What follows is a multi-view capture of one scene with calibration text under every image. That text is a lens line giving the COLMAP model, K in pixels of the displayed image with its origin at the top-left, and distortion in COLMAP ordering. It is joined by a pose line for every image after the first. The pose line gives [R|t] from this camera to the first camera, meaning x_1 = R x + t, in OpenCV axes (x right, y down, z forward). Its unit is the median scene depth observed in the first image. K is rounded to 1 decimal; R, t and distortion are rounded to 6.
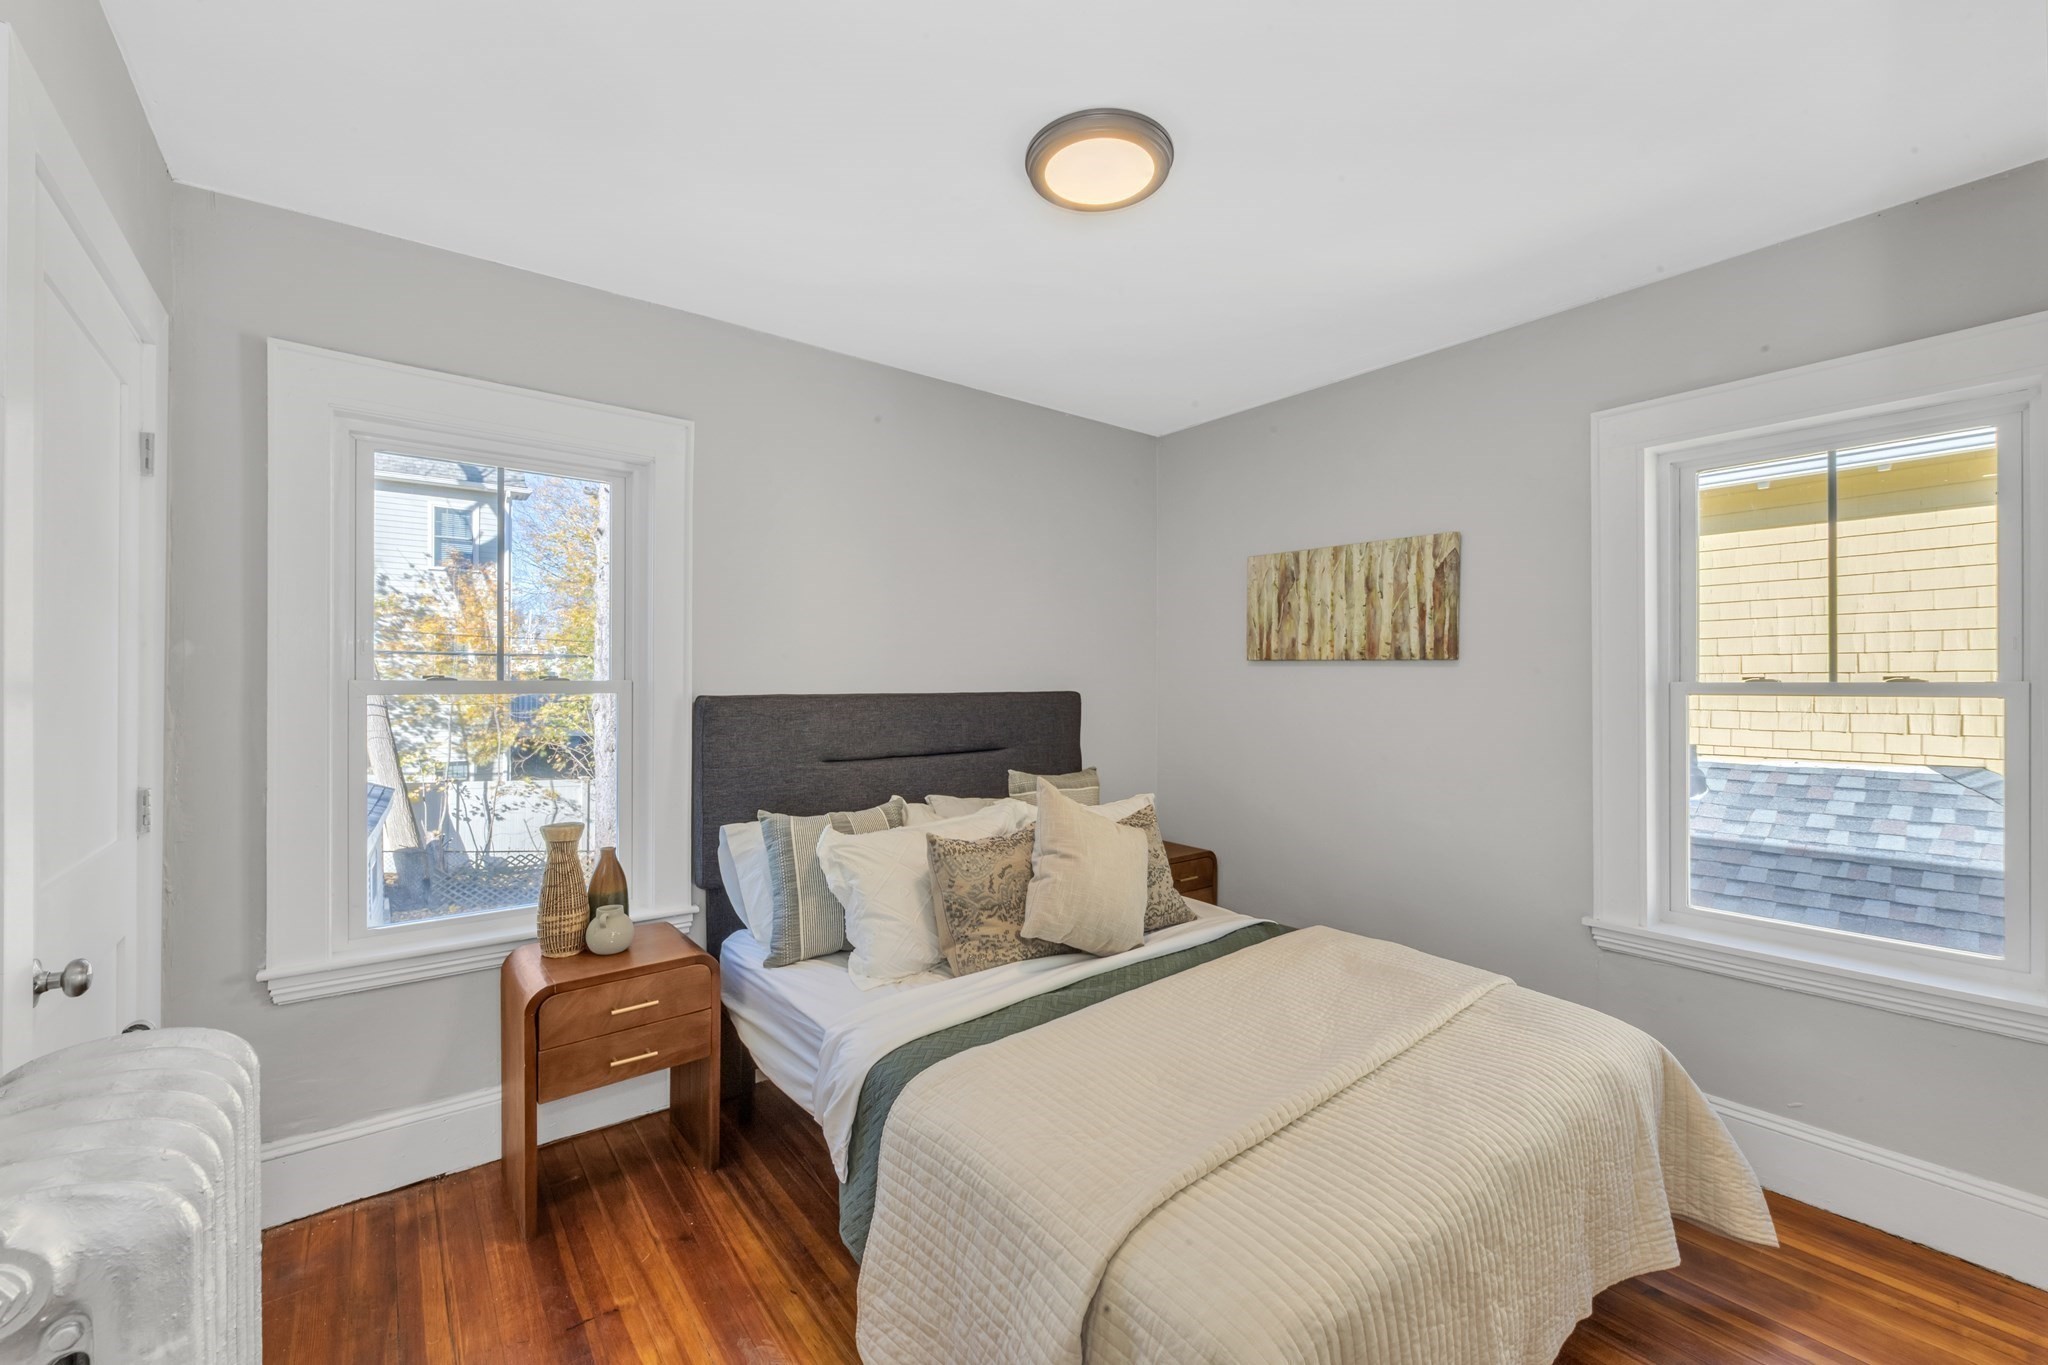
lens RADIAL K [[822.9, 0, 1022.9], [0, 822.9, 690.9], [0, 0, 1]] dist [-0.000636, 0.000089]
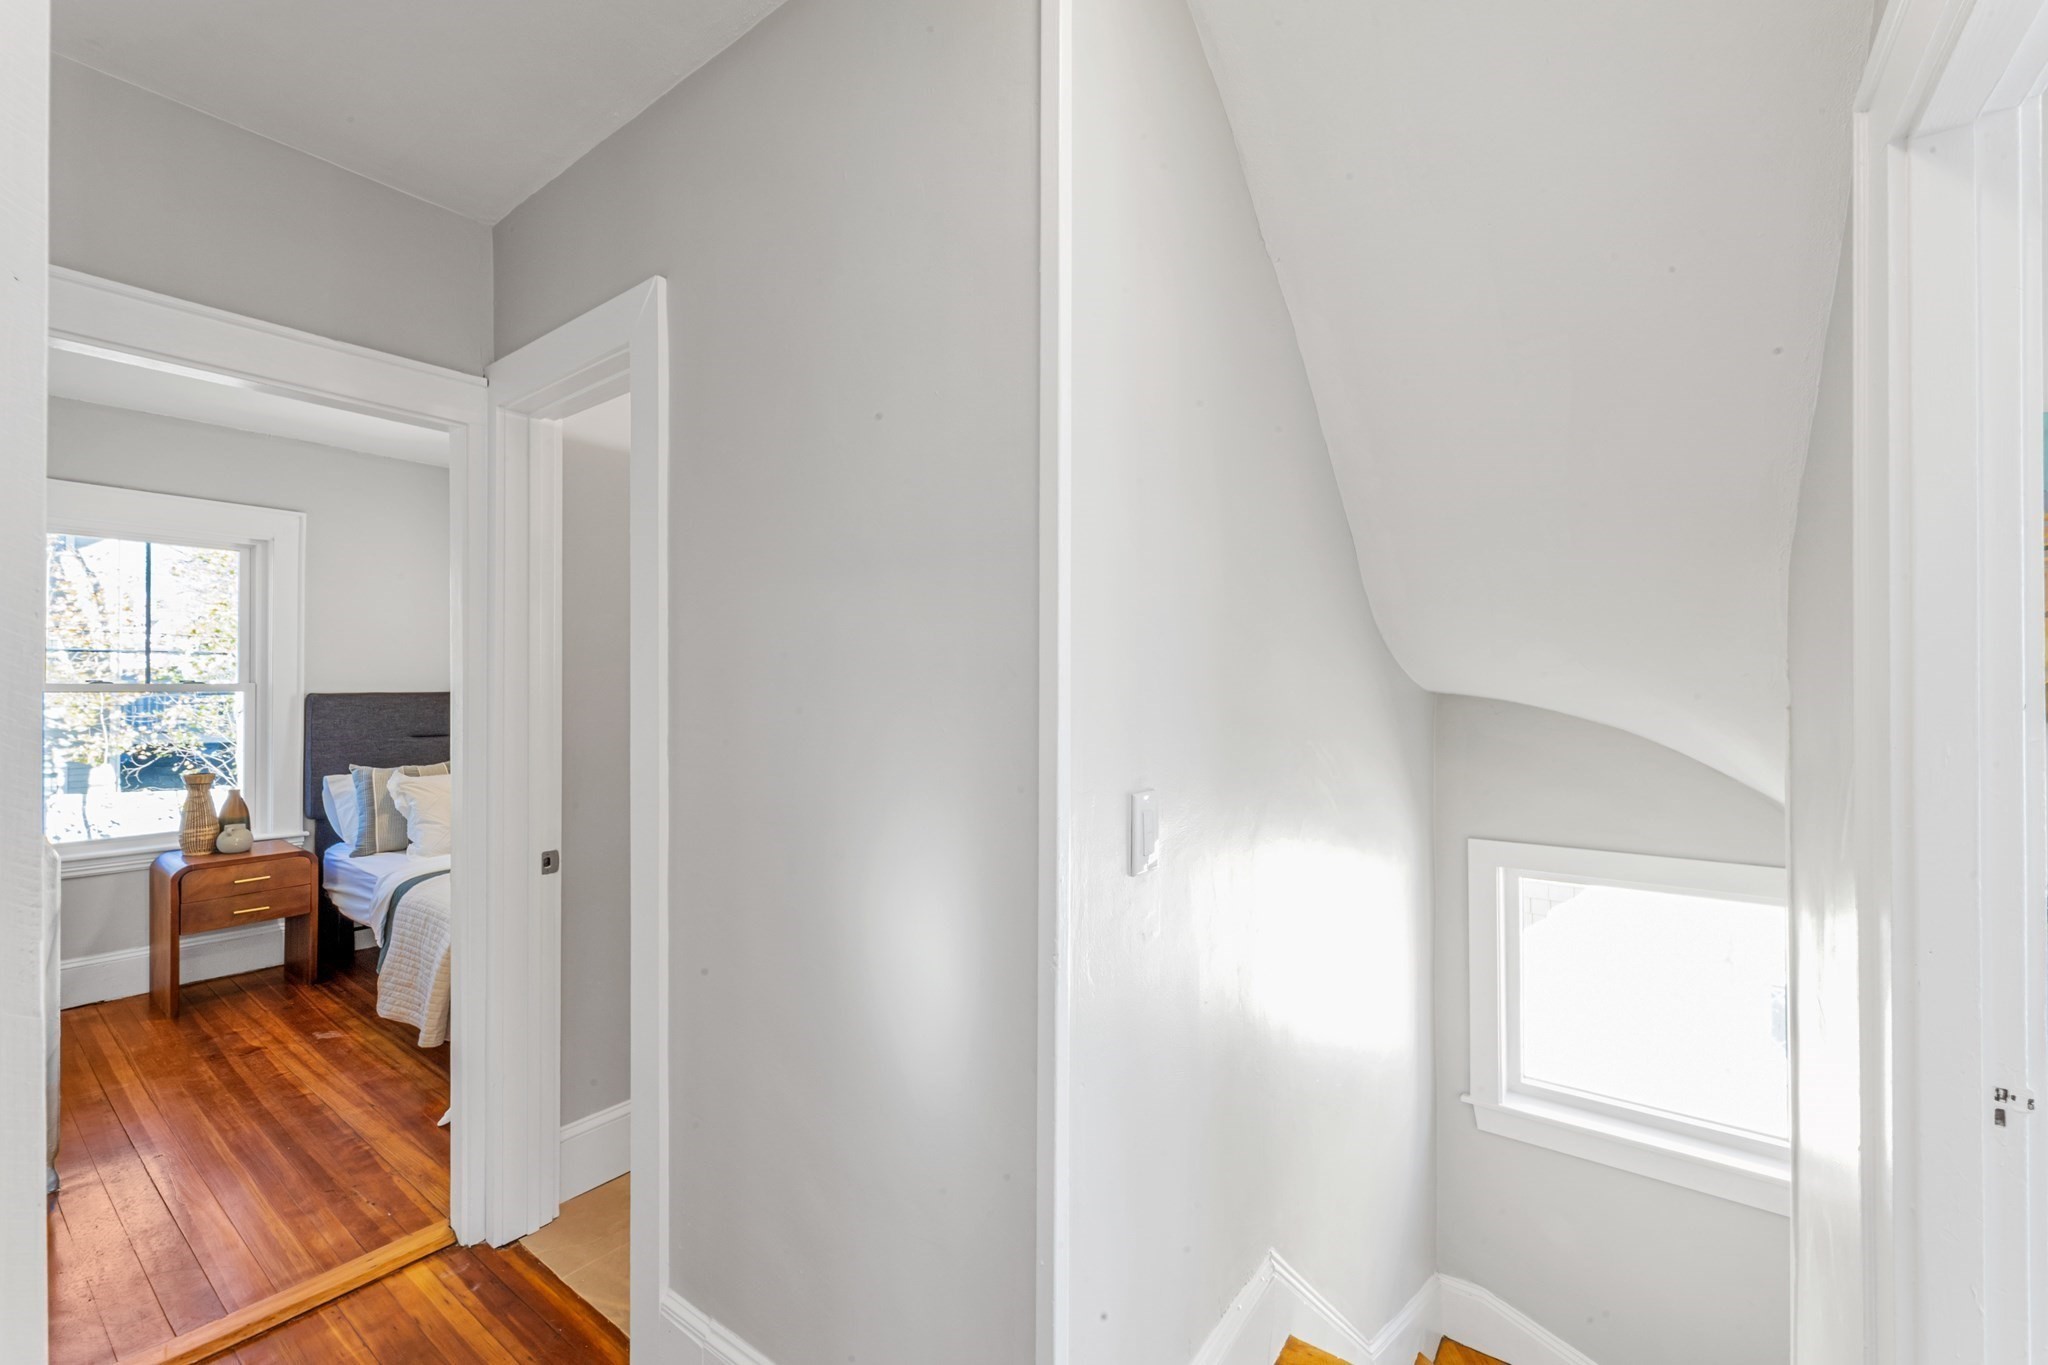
lens RADIAL K [[825.4, 0, 1026.3], [0, 825.4, 690.6], [0, 0, 1]] dist [0.000248, -0.000398]
pose [[0.961166, 0.001196, 0.275970, 0.513821], [-0.000413, 0.999996, -0.002895, 0.005400], [-0.275972, 0.002668, 0.961162, -0.932248]]
